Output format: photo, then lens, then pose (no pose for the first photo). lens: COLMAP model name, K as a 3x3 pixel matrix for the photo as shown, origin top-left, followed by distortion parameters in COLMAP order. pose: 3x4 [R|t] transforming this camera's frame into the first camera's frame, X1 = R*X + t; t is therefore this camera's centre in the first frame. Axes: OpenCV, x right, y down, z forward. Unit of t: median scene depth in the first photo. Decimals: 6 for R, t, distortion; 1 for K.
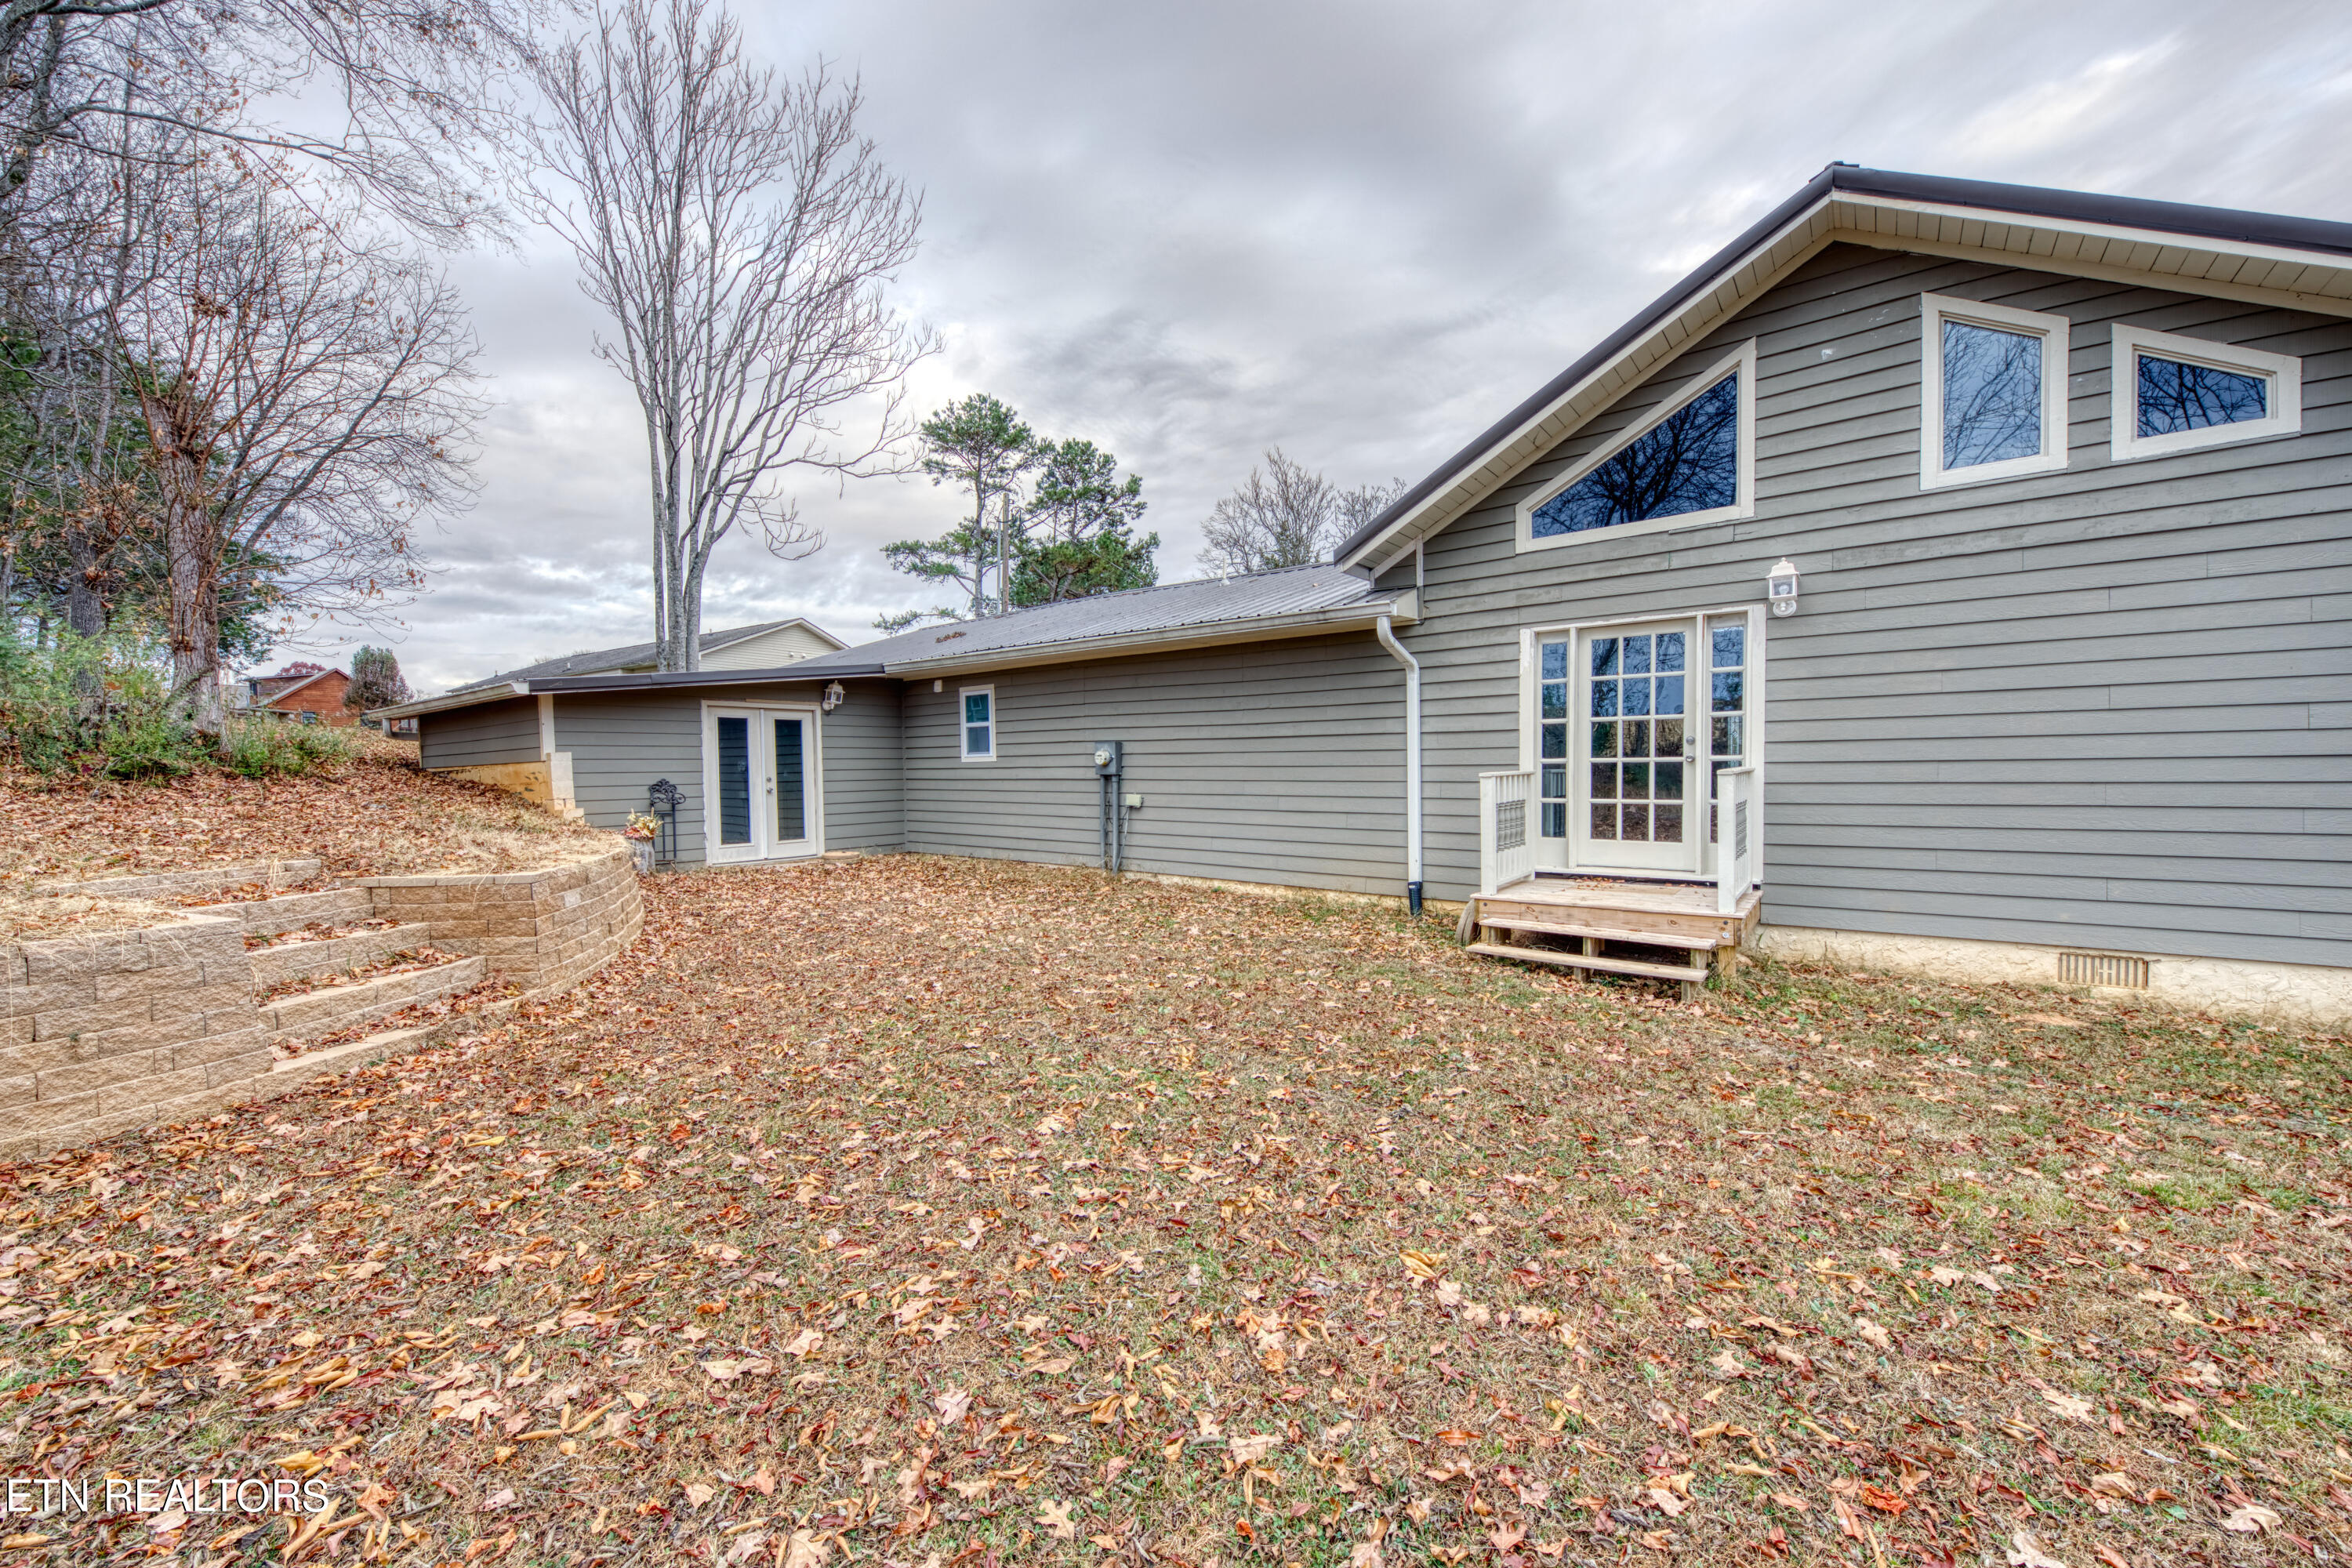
lens RADIAL K [[916.2, 0, 1175.7], [0, 916.2, 792.6], [0, 0, 1]] dist [0.009340, -0.001191]
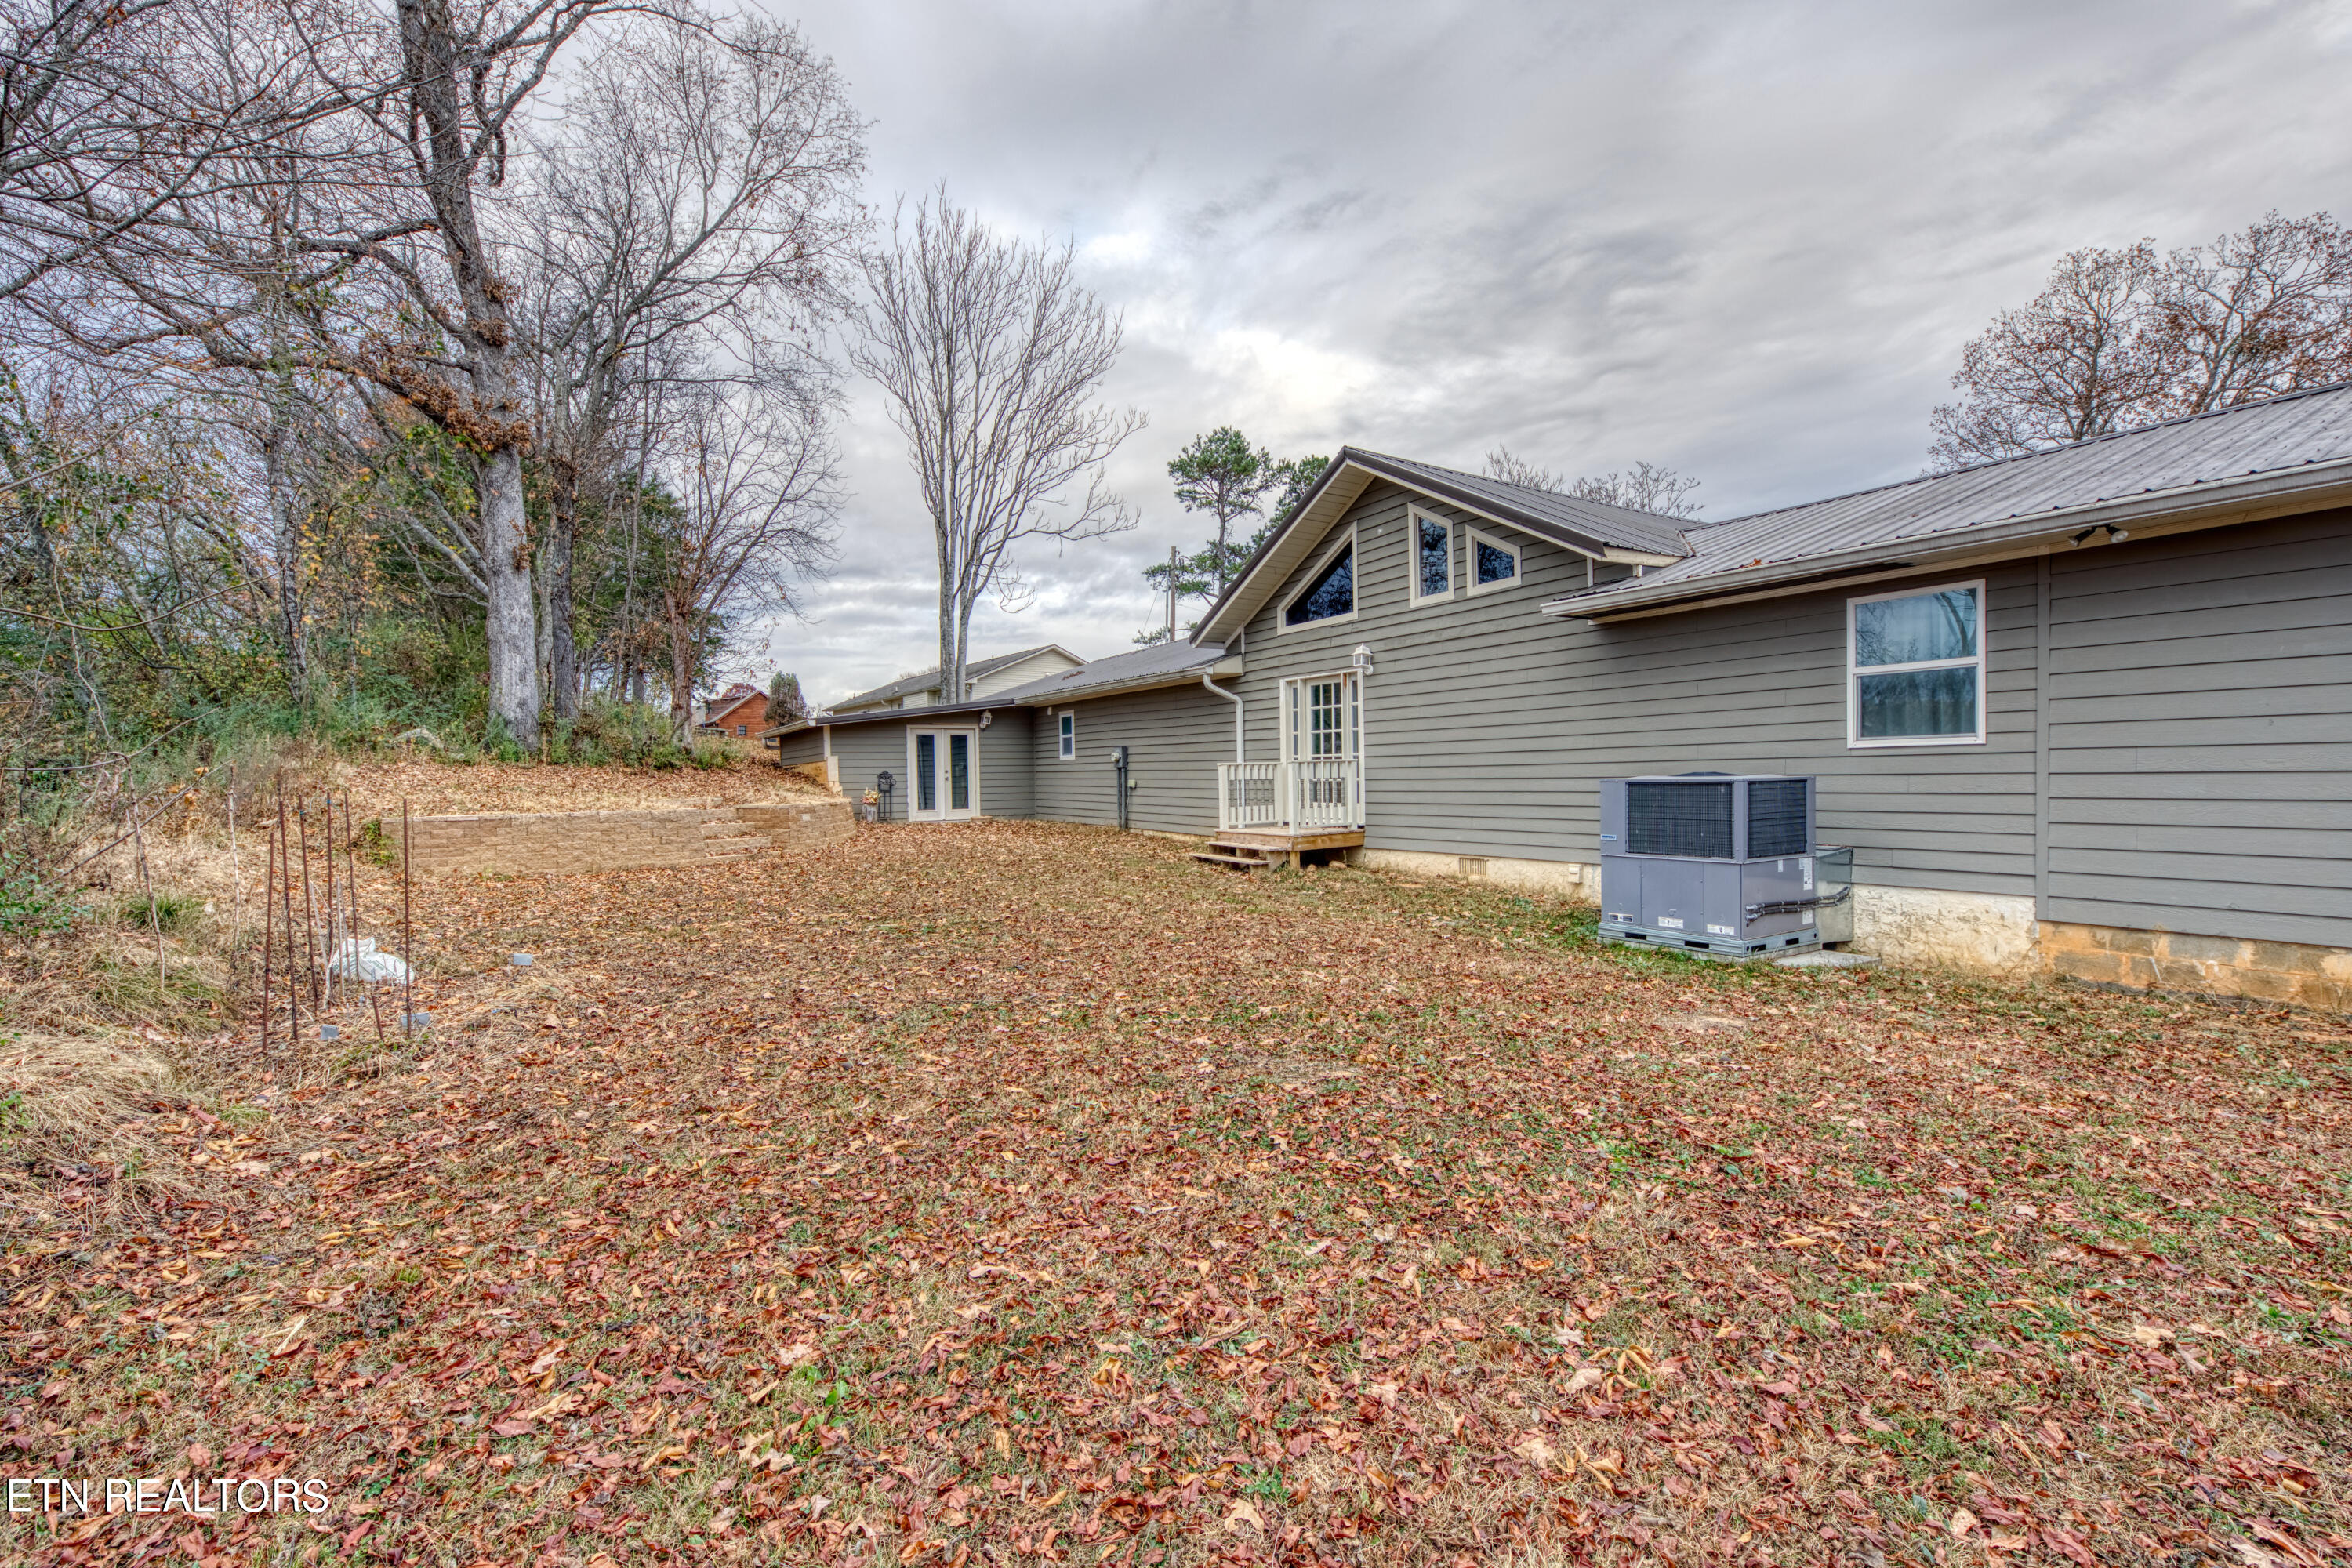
lens RADIAL K [[1013.9, 0, 1180.4], [0, 1013.9, 782.2], [0, 0, 1]] dist [0.002410, -0.000044]
pose [[0.939706, 0.001555, -0.341980, 0.552277], [-0.006361, 0.999896, -0.012934, 0.025153], [0.341924, 0.014330, 0.939618, -0.544382]]
